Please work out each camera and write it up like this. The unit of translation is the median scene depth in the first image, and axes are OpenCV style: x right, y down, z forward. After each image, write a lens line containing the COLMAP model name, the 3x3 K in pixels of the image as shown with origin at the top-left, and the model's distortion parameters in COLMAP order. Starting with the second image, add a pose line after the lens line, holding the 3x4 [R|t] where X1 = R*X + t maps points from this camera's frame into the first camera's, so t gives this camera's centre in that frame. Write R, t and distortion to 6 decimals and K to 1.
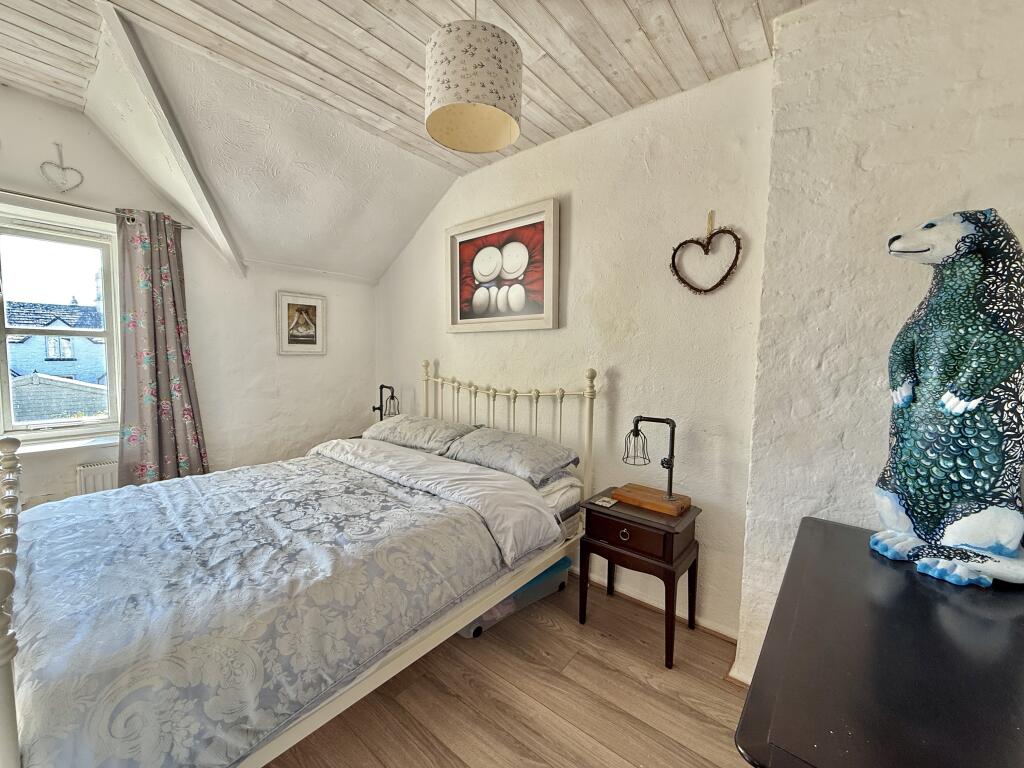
lens RADIAL K [[407.1, 0, 507.5], [0, 407.1, 383.1], [0, 0, 1]] dist [-0.000223, 0.000479]
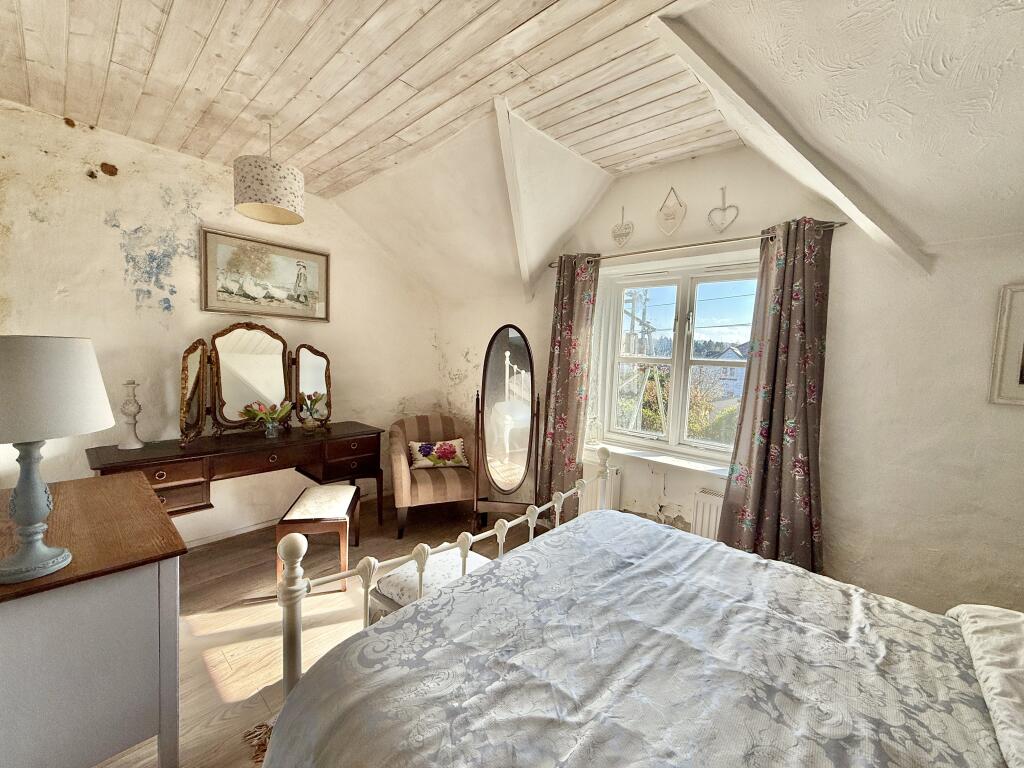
lens RADIAL K [[407.1, 0, 507.5], [0, 407.1, 383.1], [0, 0, 1]] dist [-0.000223, 0.000479]
pose [[-0.048856, 0.046439, -0.997726, 0.011647], [-0.121880, 0.991176, 0.052102, -0.060263], [0.991342, 0.124148, -0.042765, 0.496949]]
